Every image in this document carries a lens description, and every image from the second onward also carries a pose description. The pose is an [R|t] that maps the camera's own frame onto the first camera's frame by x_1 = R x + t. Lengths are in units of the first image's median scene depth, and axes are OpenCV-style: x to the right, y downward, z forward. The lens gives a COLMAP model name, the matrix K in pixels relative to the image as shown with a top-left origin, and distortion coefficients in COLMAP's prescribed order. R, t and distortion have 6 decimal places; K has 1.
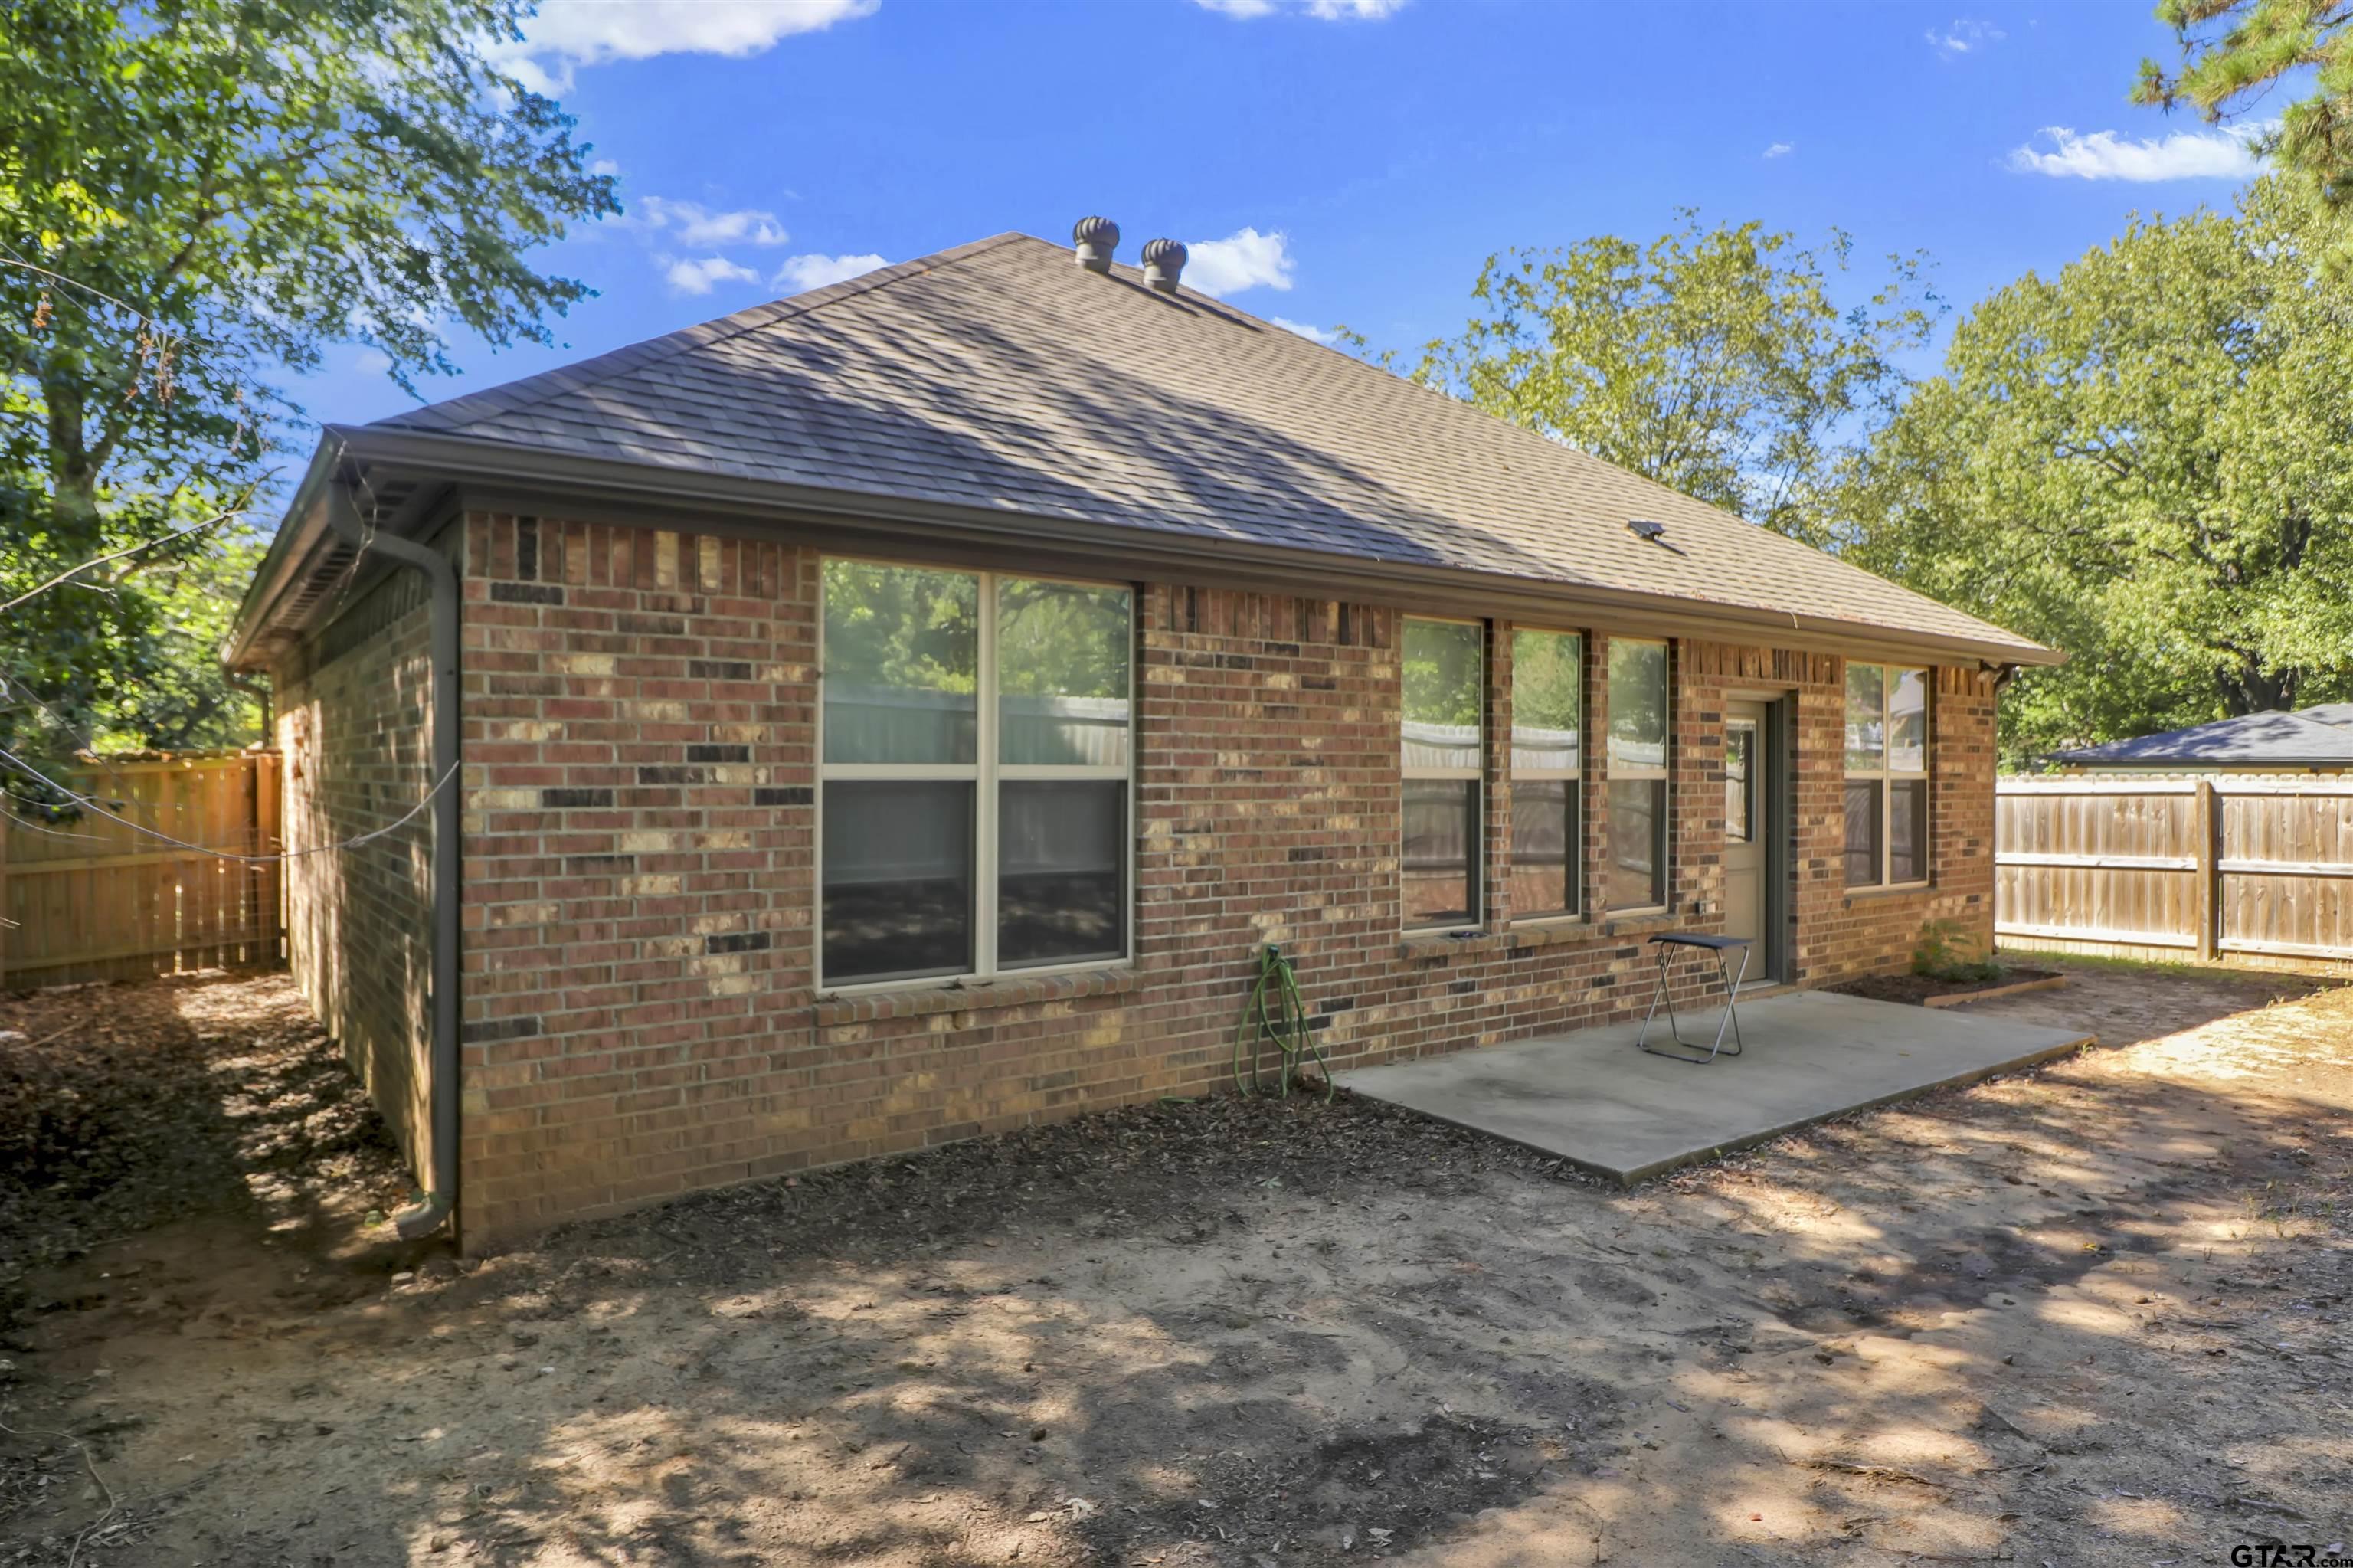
lens RADIAL K [[1319.6, 0, 1169.8], [0, 1319.6, 766.4], [0, 0, 1]] dist [-0.004570, -0.003167]
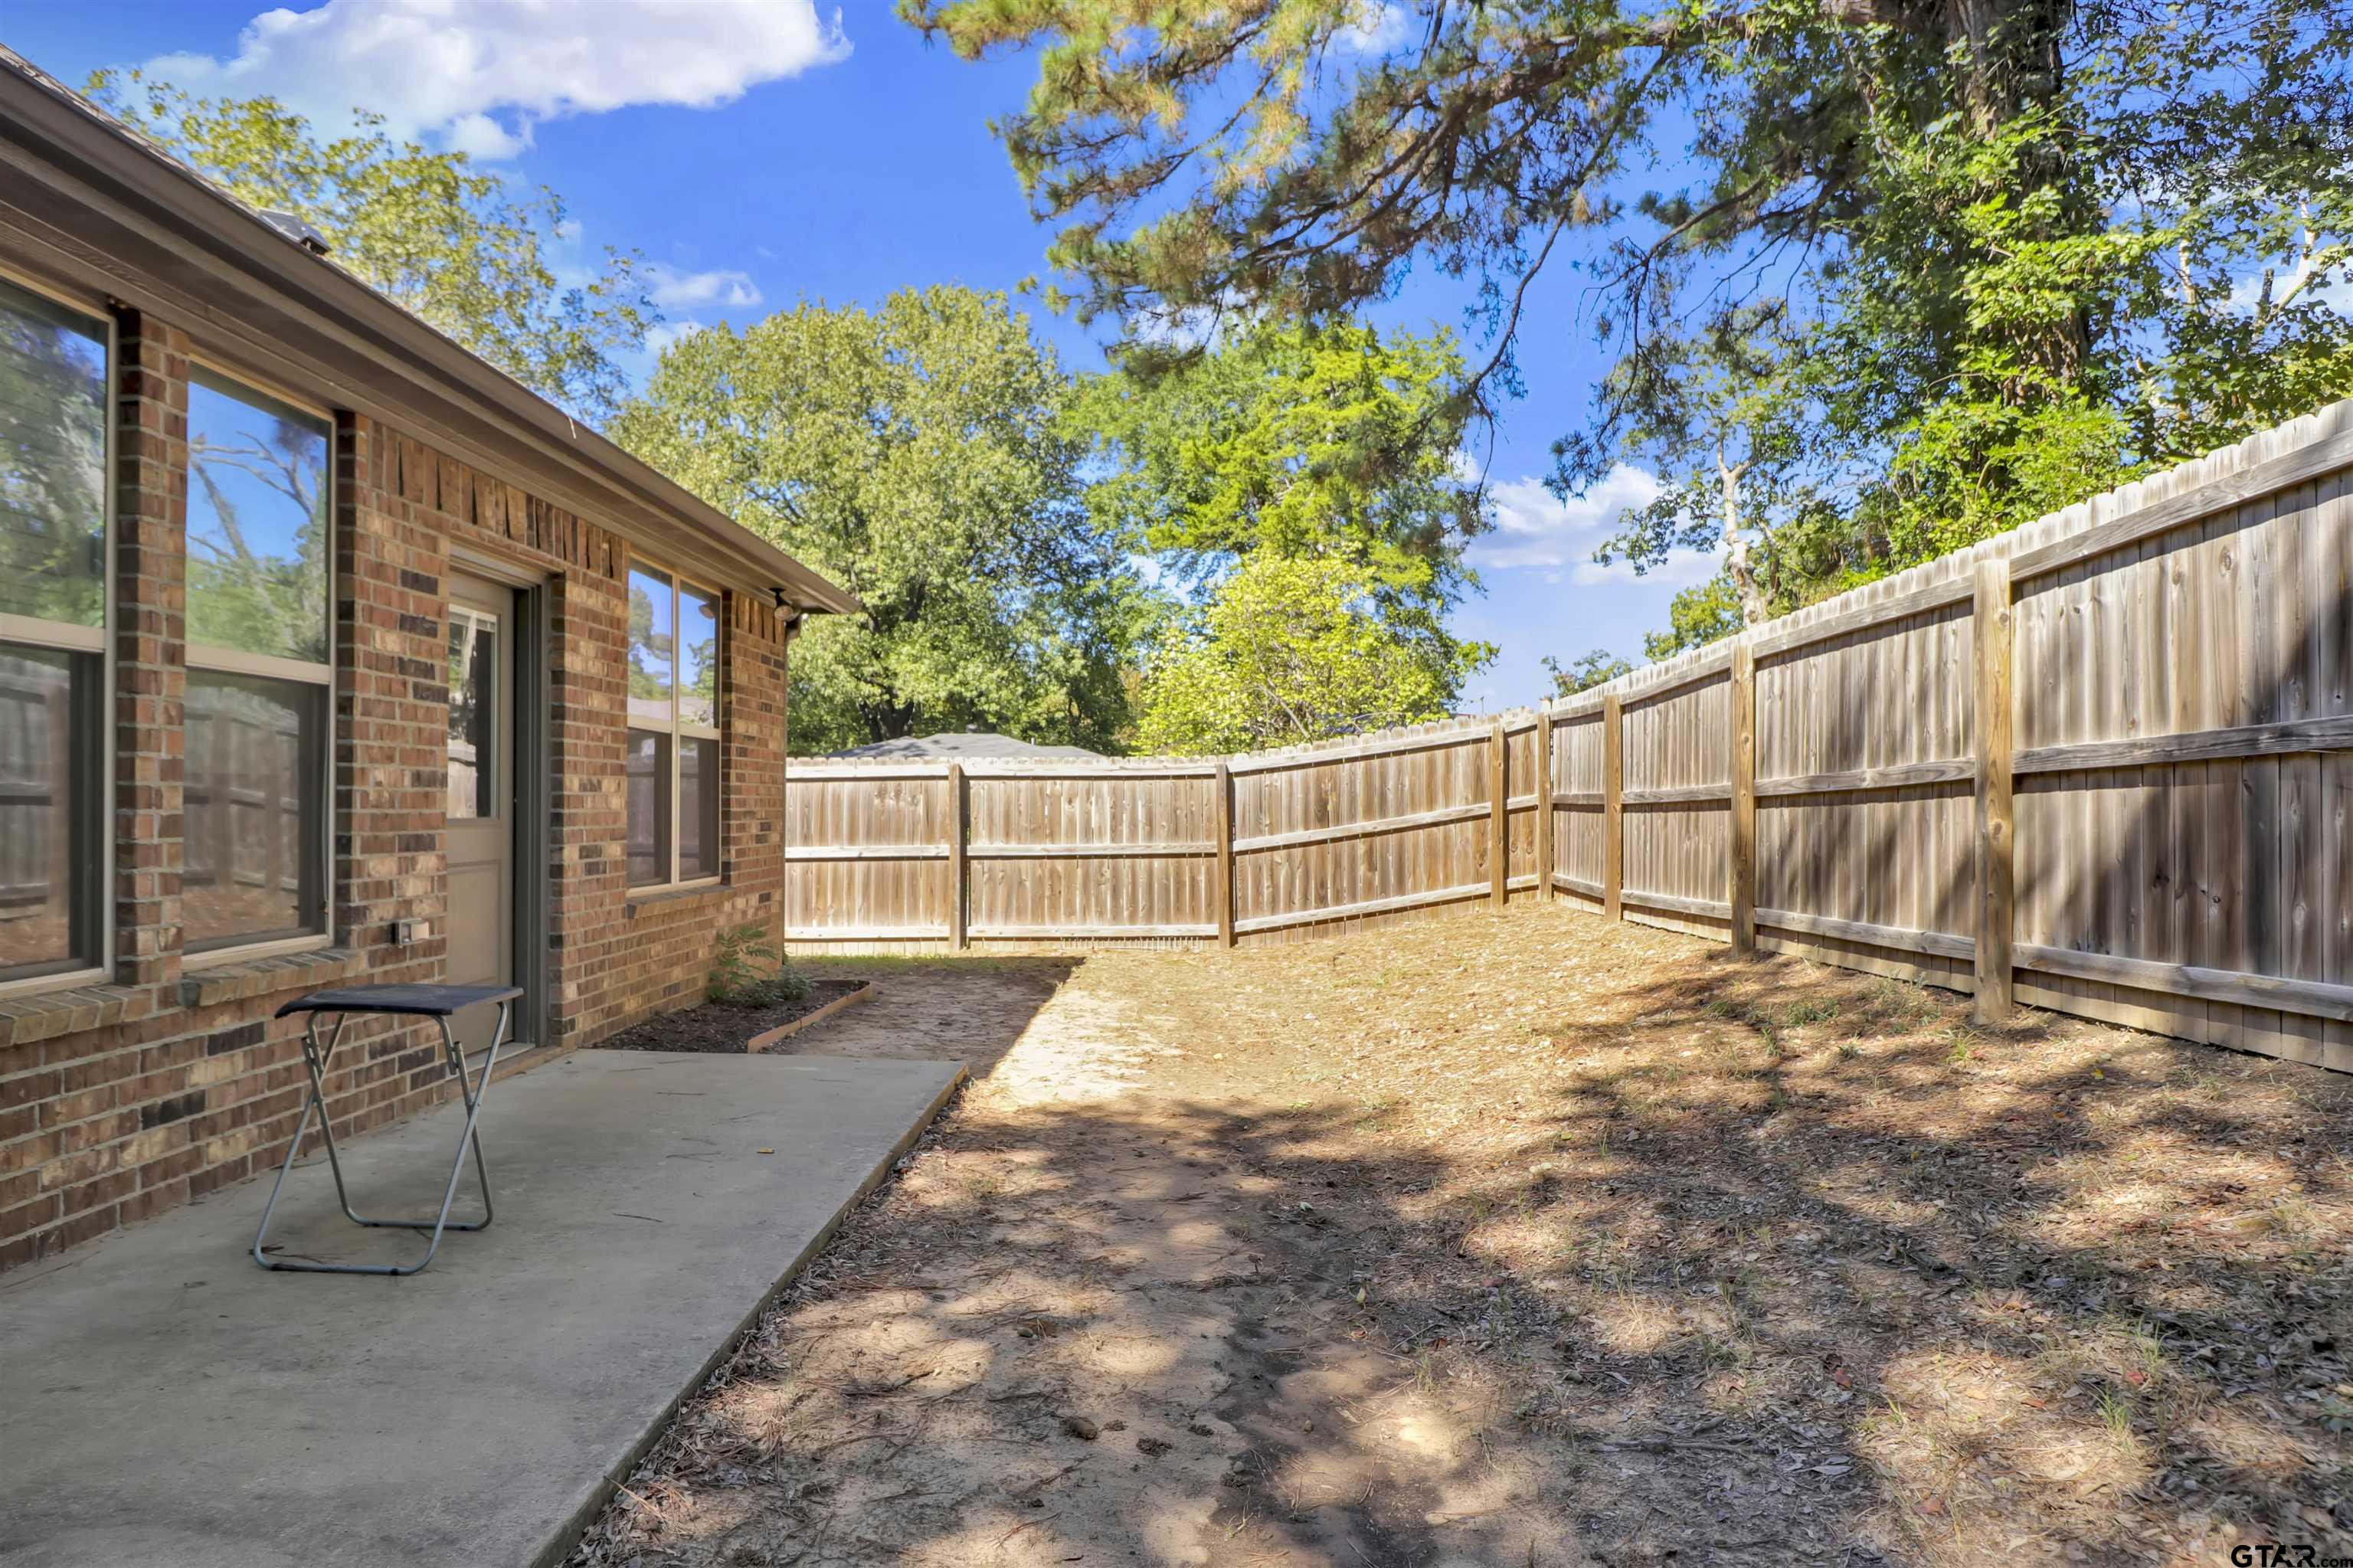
lens RADIAL K [[1309.6, 0, 1125.4], [0, 1309.6, 807.0], [0, 0, 1]] dist [-0.001629, -0.002779]
pose [[0.626902, -0.001884, 0.779096, 0.134961], [-0.005019, 0.999967, 0.006456, 0.040165], [-0.779082, -0.007957, 0.626872, 0.341232]]
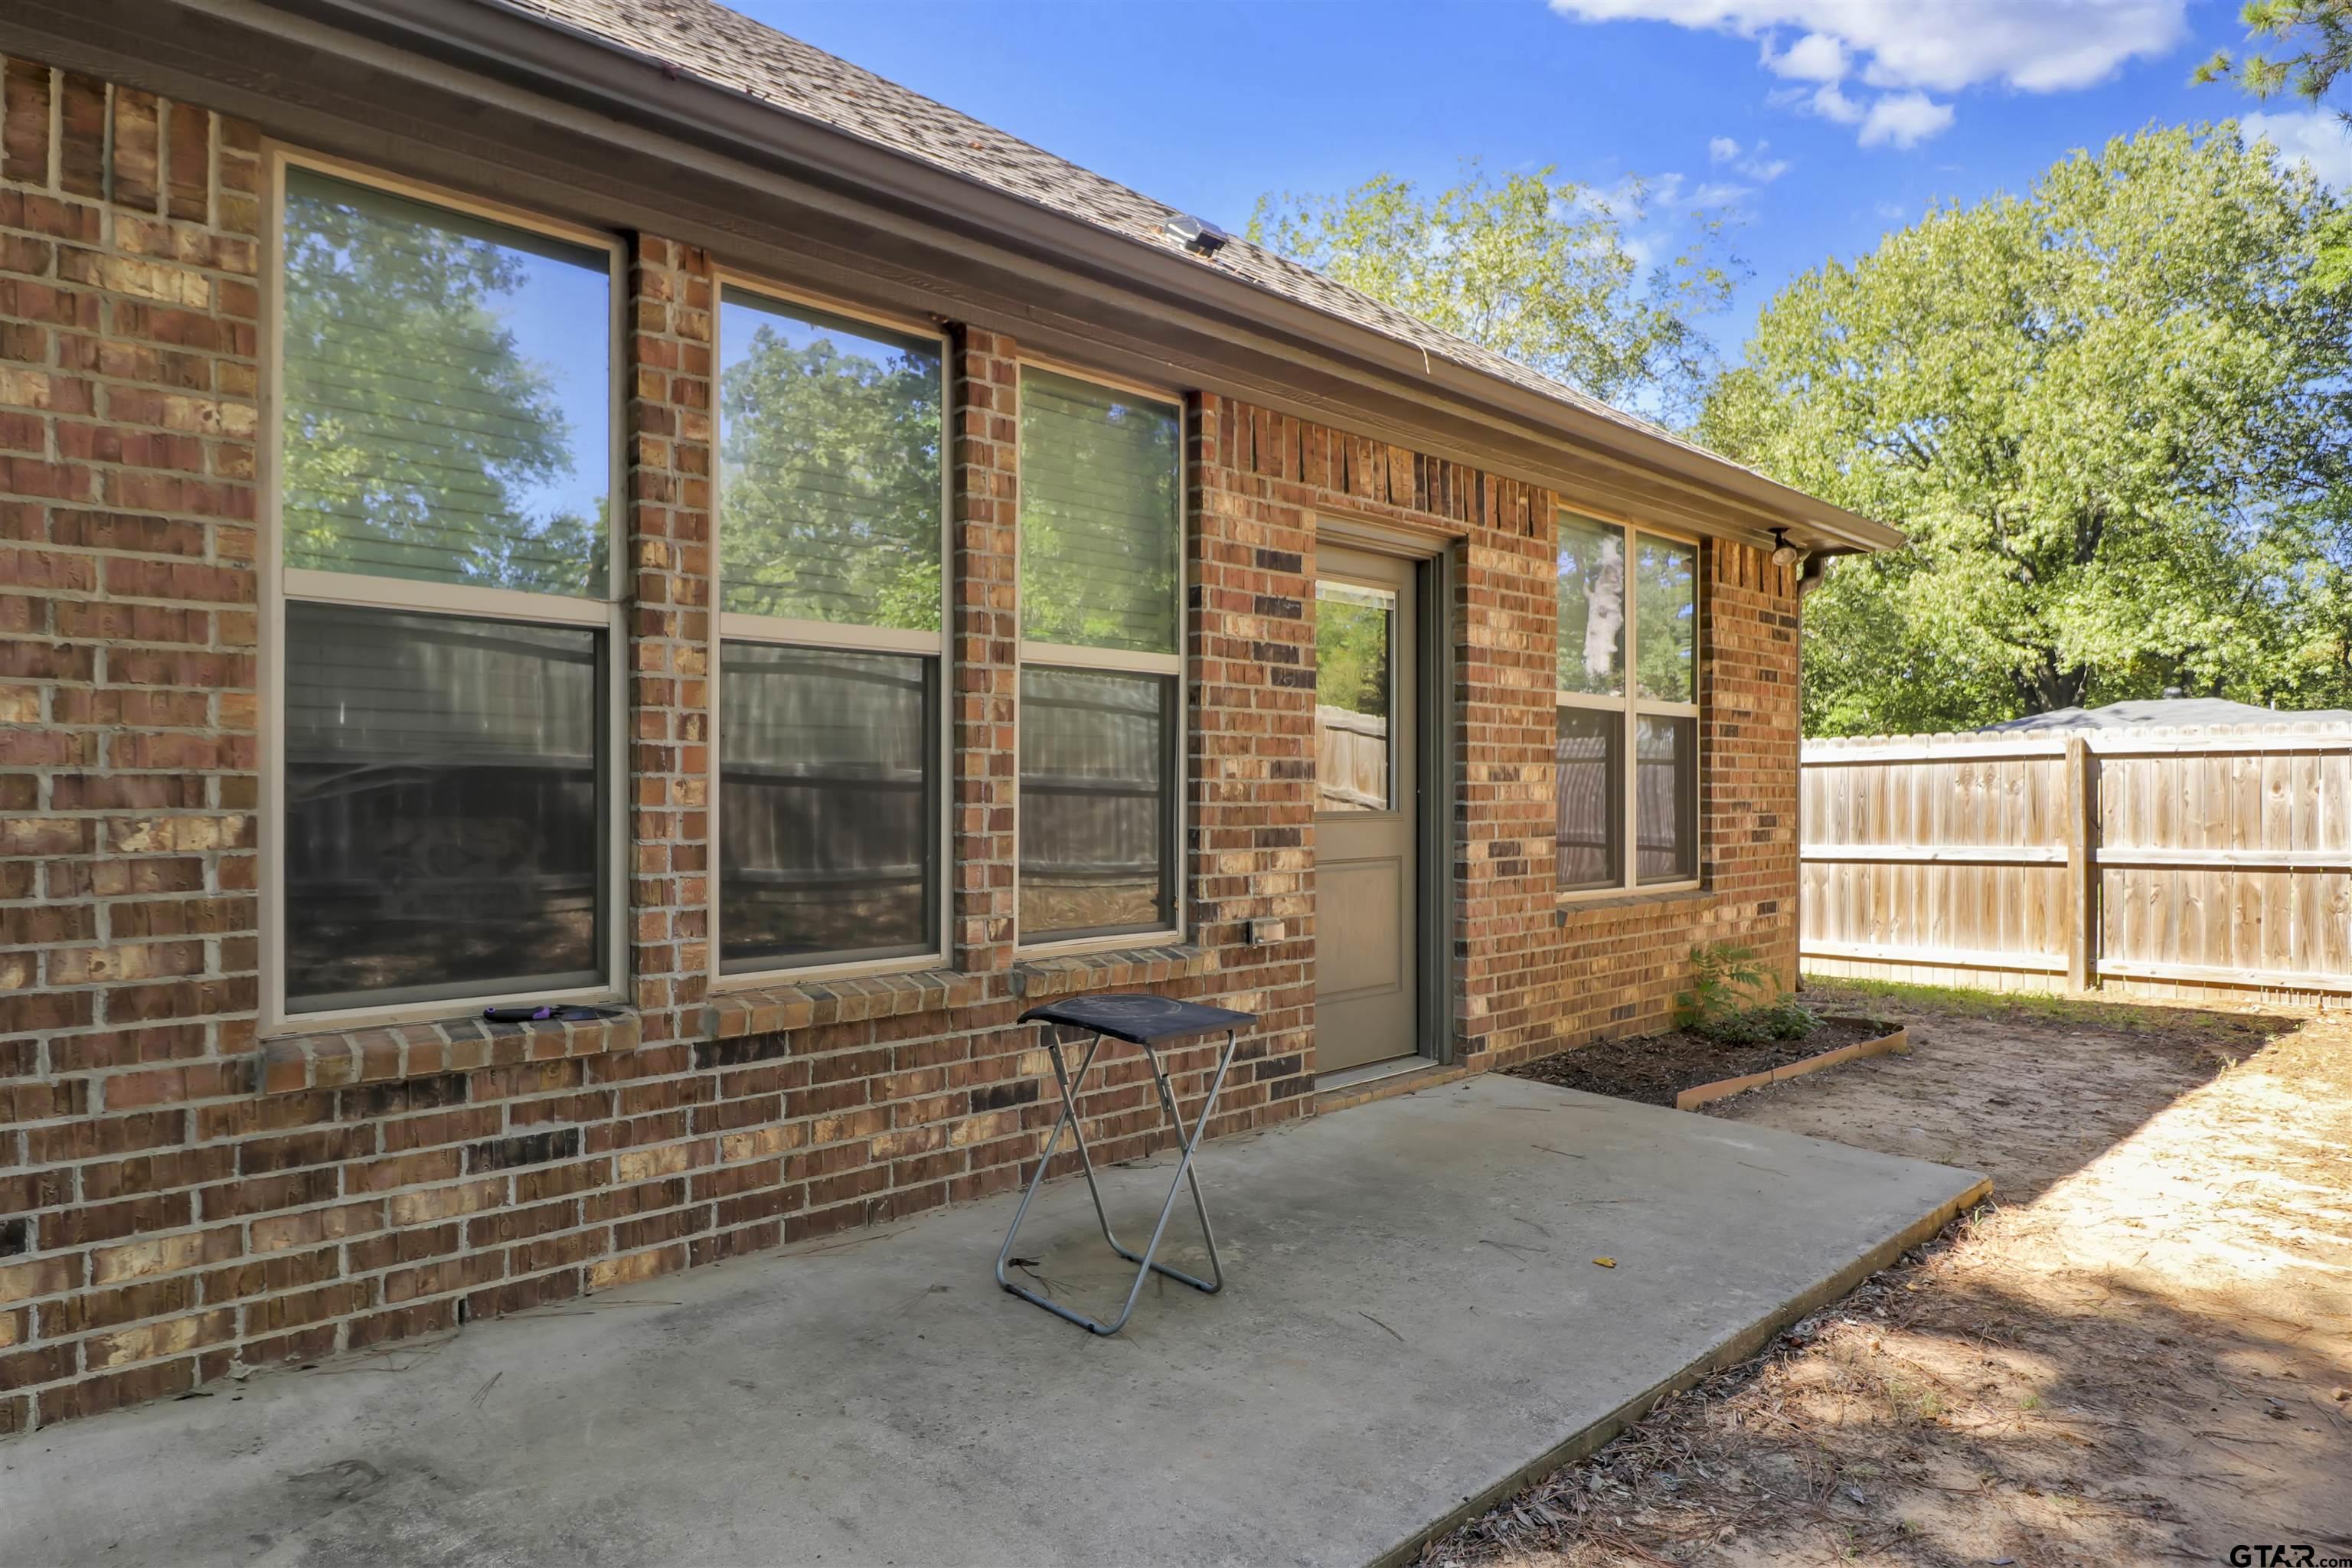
lens RADIAL K [[1331.1, 0, 1176.0], [0, 1331.1, 784.0], [0, 0, 1]] dist [0.001189, -0.001635]
pose [[0.992573, -0.002372, 0.121628, 0.242628], [0.002425, 0.999997, -0.000288, 0.039351], [-0.121627, 0.000581, 0.992576, 0.386902]]
